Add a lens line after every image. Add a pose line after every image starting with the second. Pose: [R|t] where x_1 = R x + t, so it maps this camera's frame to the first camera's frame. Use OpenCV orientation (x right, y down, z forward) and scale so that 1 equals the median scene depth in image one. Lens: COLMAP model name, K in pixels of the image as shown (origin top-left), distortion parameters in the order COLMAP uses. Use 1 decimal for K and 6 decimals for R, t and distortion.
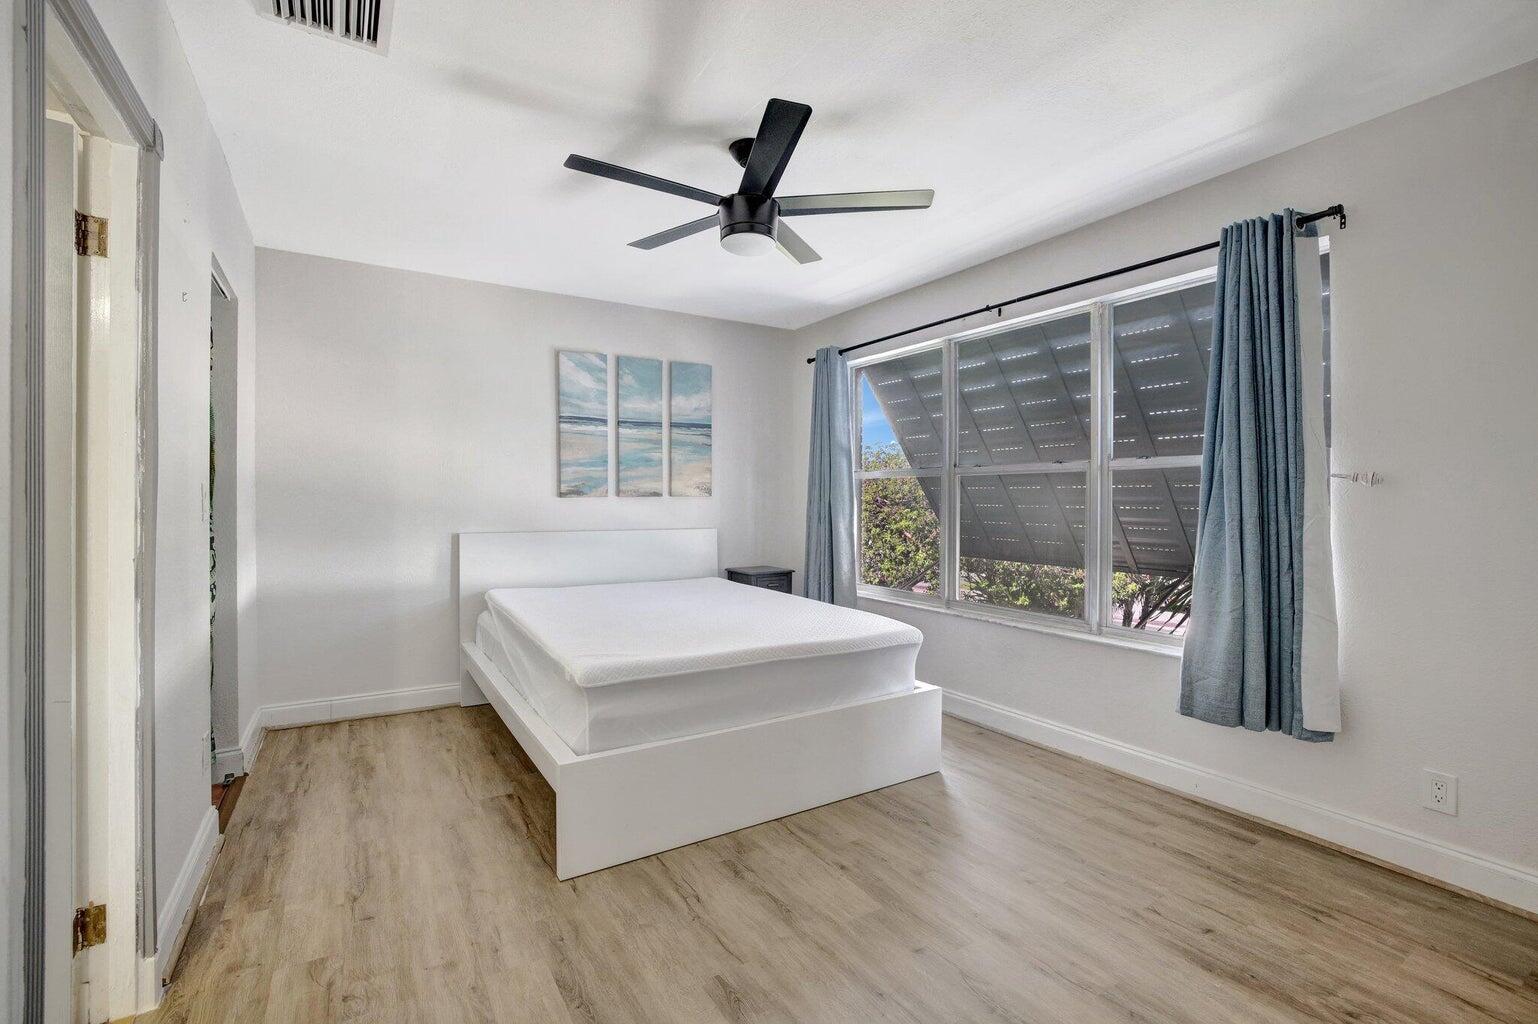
lens RADIAL K [[665.2, 0, 741.6], [0, 665.2, 494.1], [0, 0, 1]] dist [-0.047402, 0.013482]
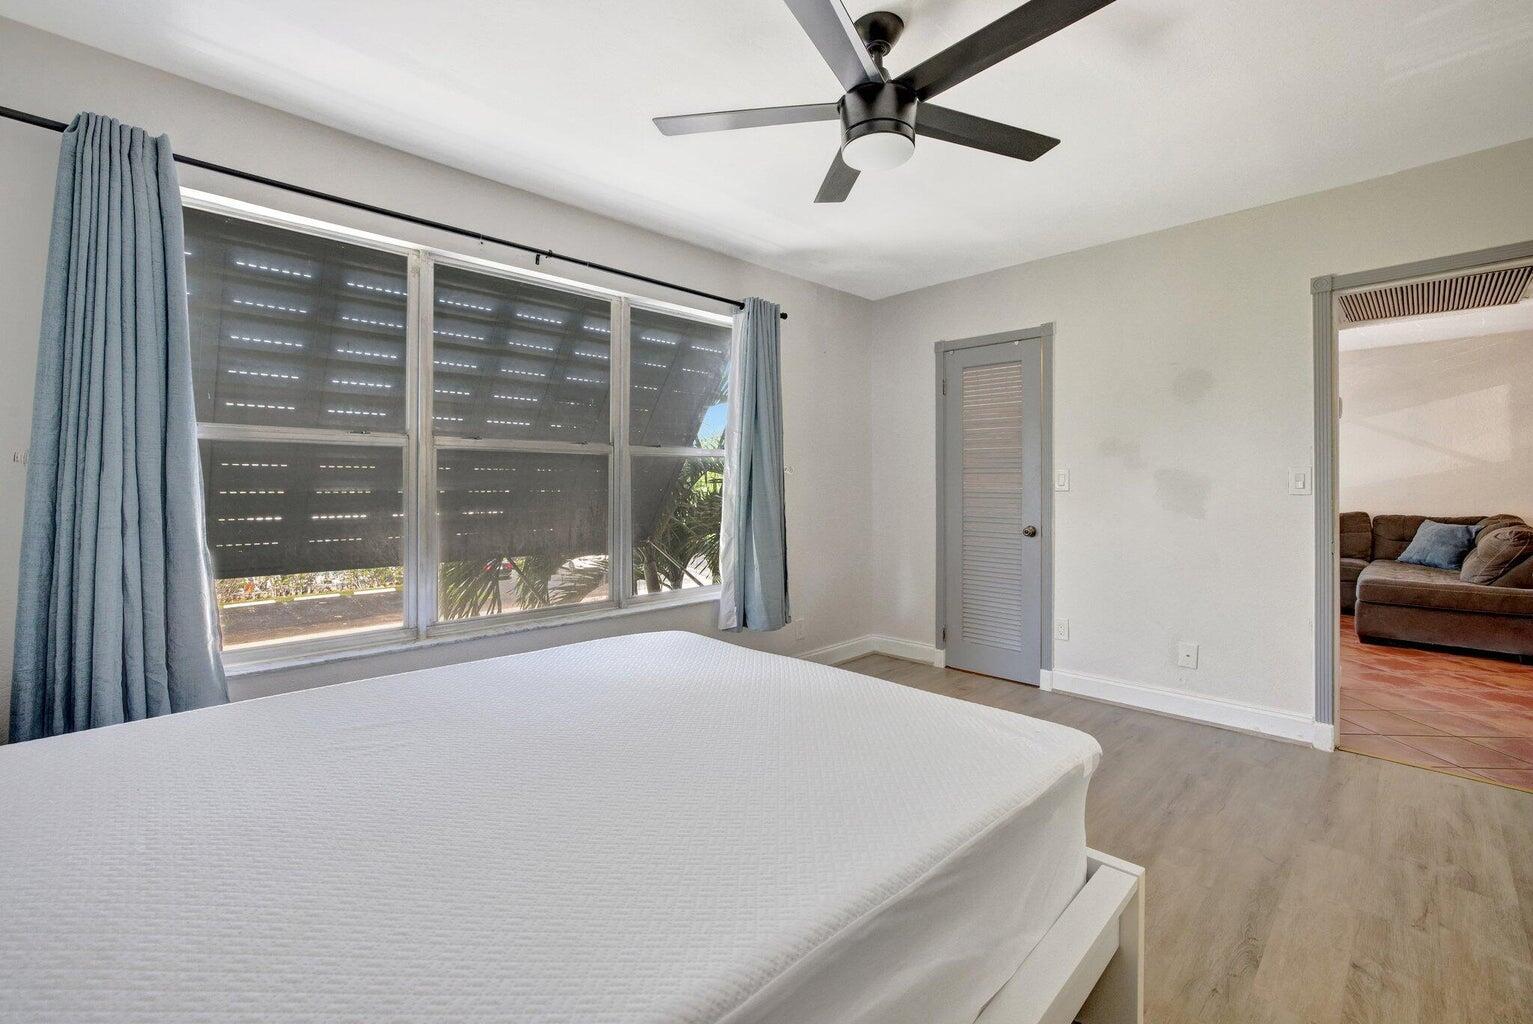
lens RADIAL K [[653.1, 0, 768.9], [0, 653.1, 482.9], [0, 0, 1]] dist [0.001754, 0.000389]
pose [[-0.254696, -0.003190, 0.967016, -0.540977], [-0.011909, 0.999929, 0.000162, 0.005588], [-0.966948, -0.011475, -0.254716, 1.007979]]
